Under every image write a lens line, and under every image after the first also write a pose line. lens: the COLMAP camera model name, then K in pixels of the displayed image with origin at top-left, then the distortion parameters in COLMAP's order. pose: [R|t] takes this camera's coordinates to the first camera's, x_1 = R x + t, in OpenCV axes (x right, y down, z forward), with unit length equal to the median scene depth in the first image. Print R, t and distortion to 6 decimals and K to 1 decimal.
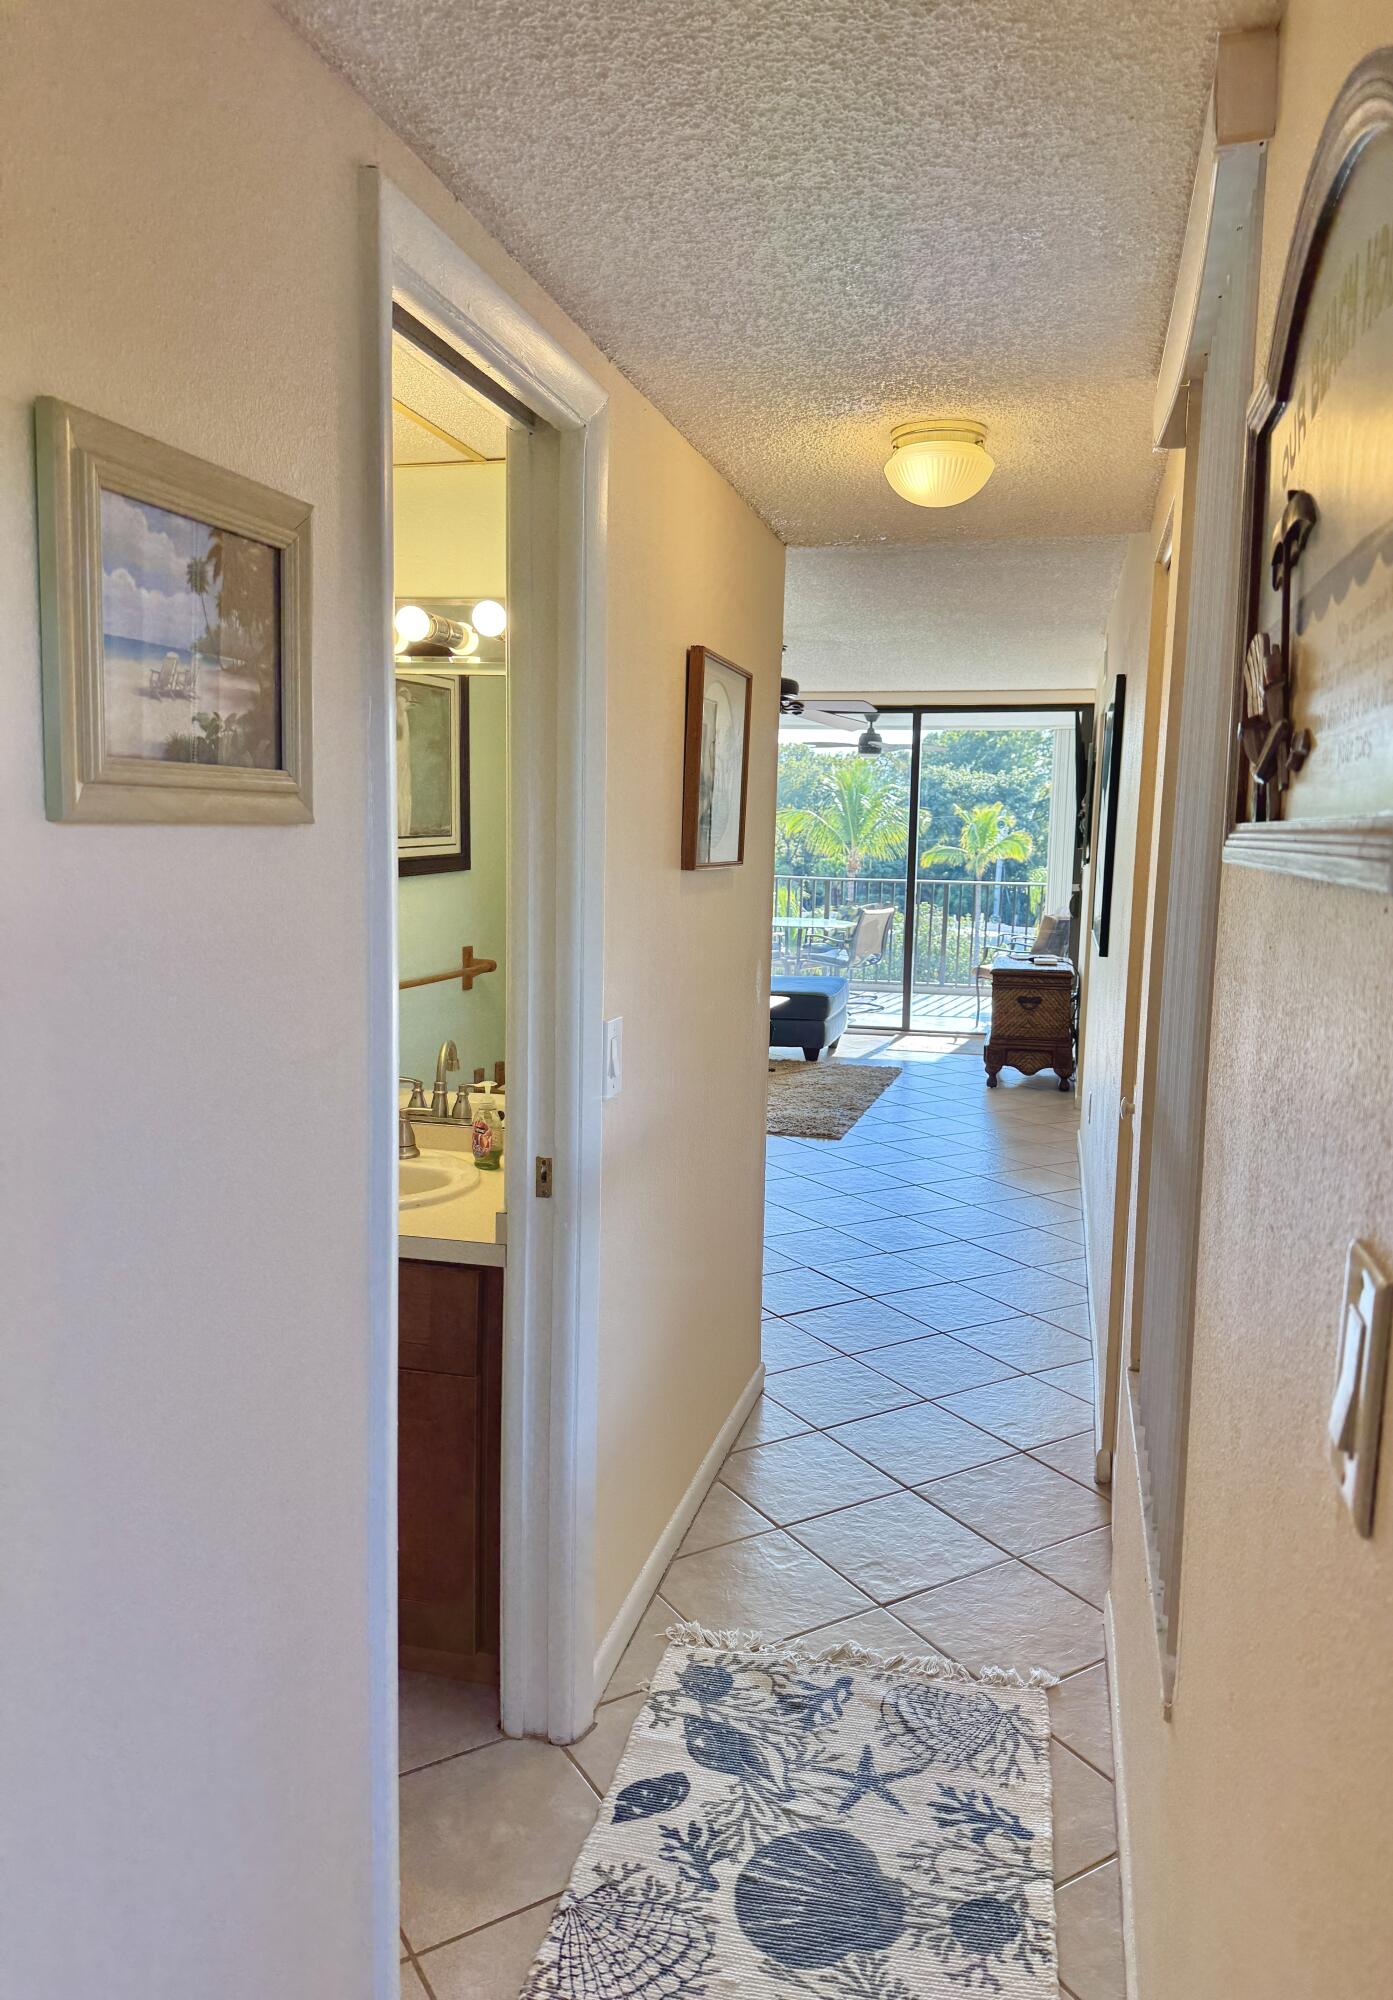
lens RADIAL K [[1375.7, 0, 712.2], [0, 1375.7, 1018.1], [0, 0, 1]] dist [0.010518, 0.004588]
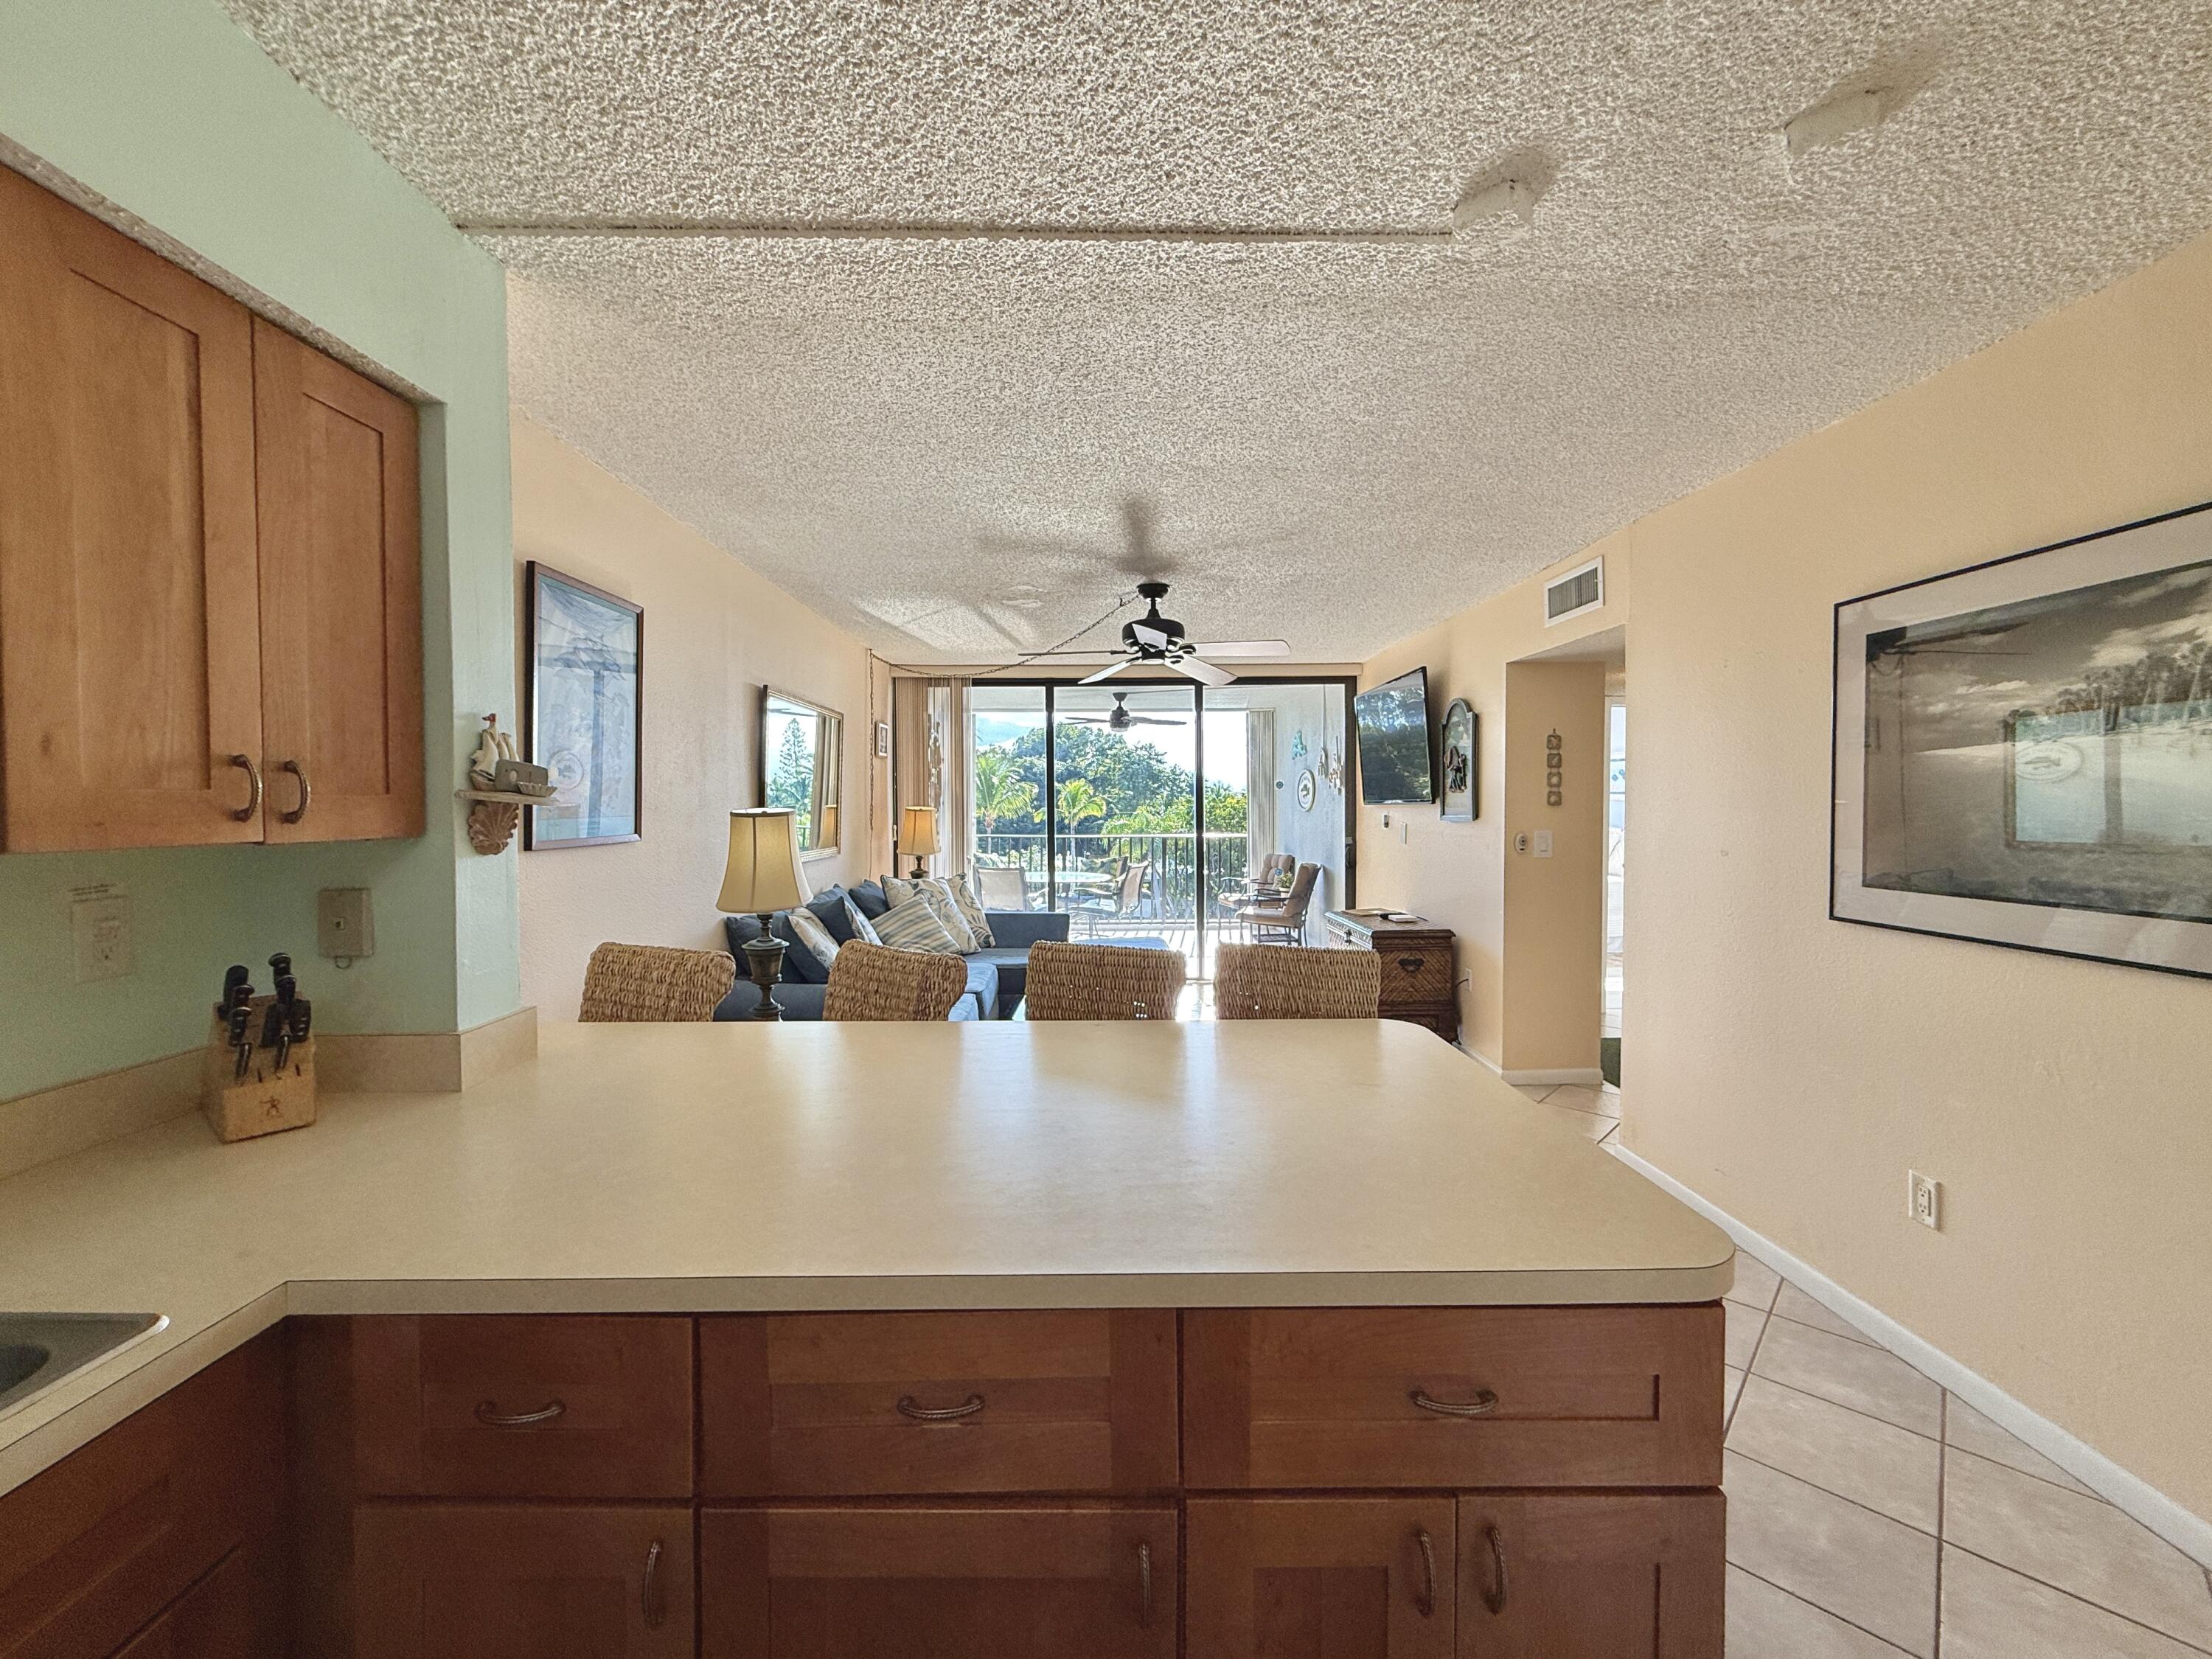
lens RADIAL K [[881.5, 0, 1095.8], [0, 881.5, 825.7], [0, 0, 1]] dist [-0.002554, 0.000855]
pose [[0.968187, -0.032112, 0.248160, -0.101130], [0.058164, 0.993449, -0.098371, -0.046822], [-0.243375, 0.109675, 0.963712, 0.356057]]
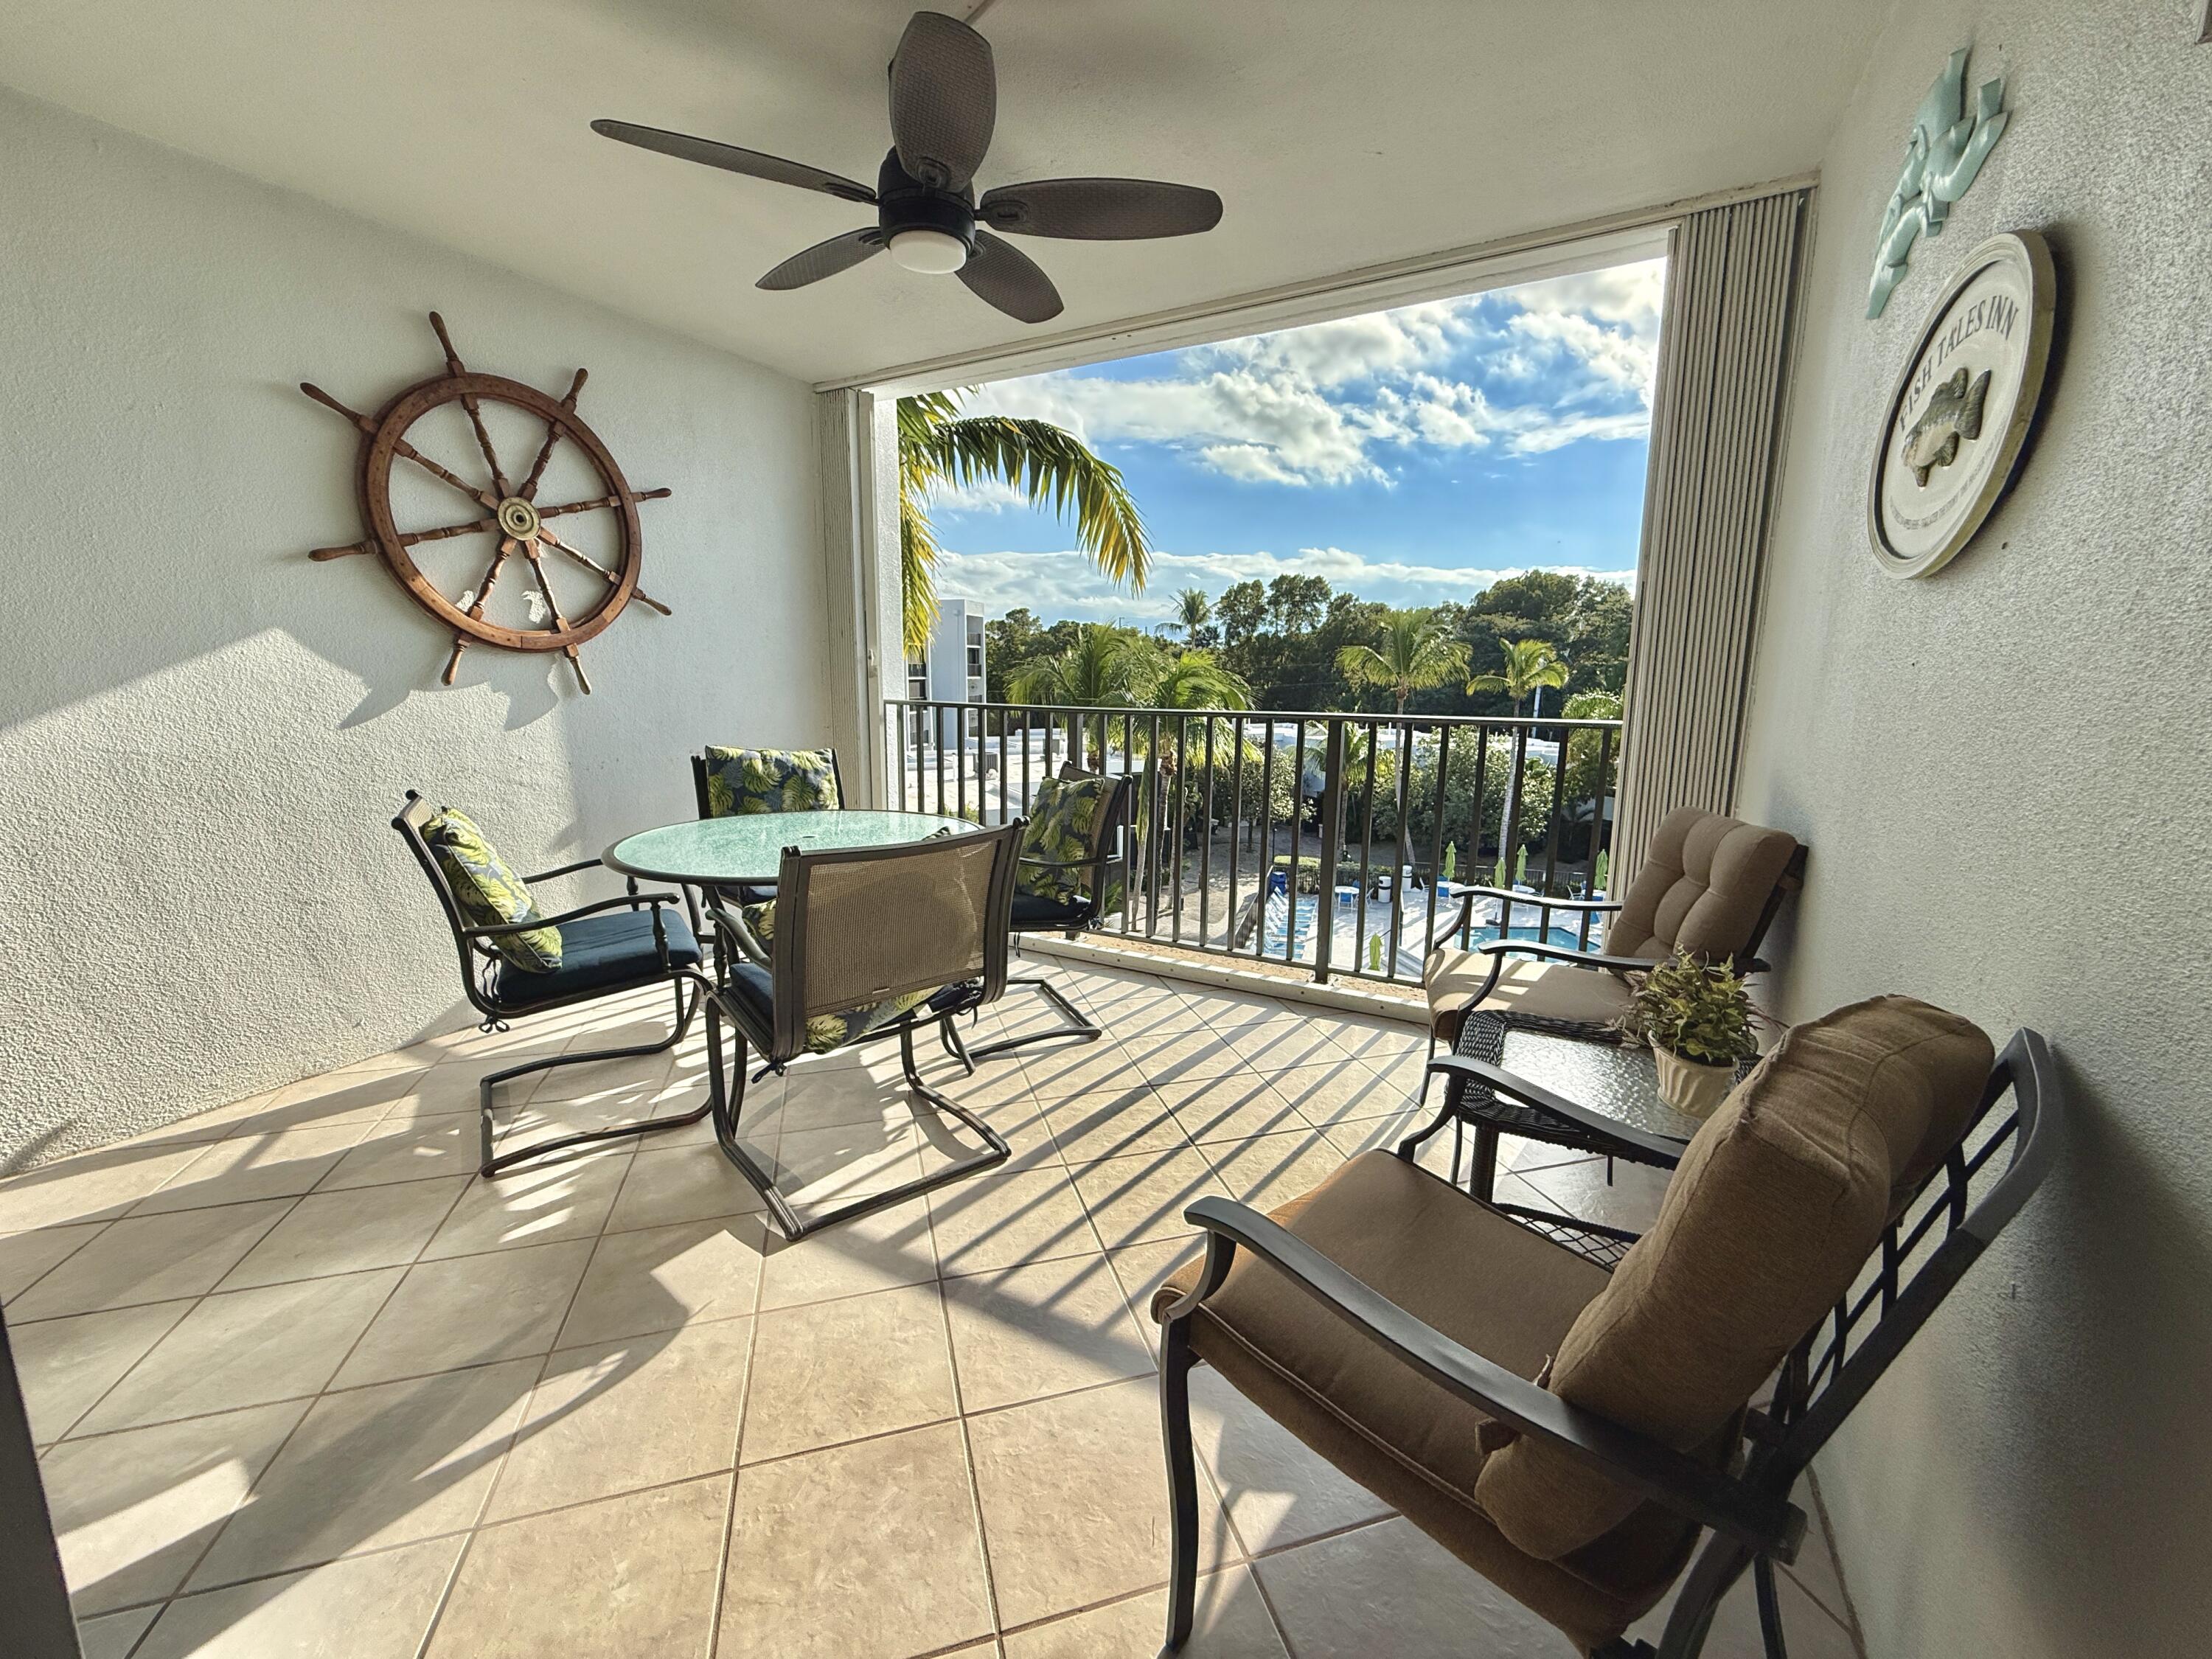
lens RADIAL K [[881.5, 0, 1093.4], [0, 881.5, 824.3], [0, 0, 1]] dist [-0.002554, 0.000855]
pose [[0.965890, 0.026646, -0.257578, 0.220139], [-0.017943, 0.999188, 0.036080, -0.098722], [0.258331, -0.030228, 0.965584, 0.961658]]
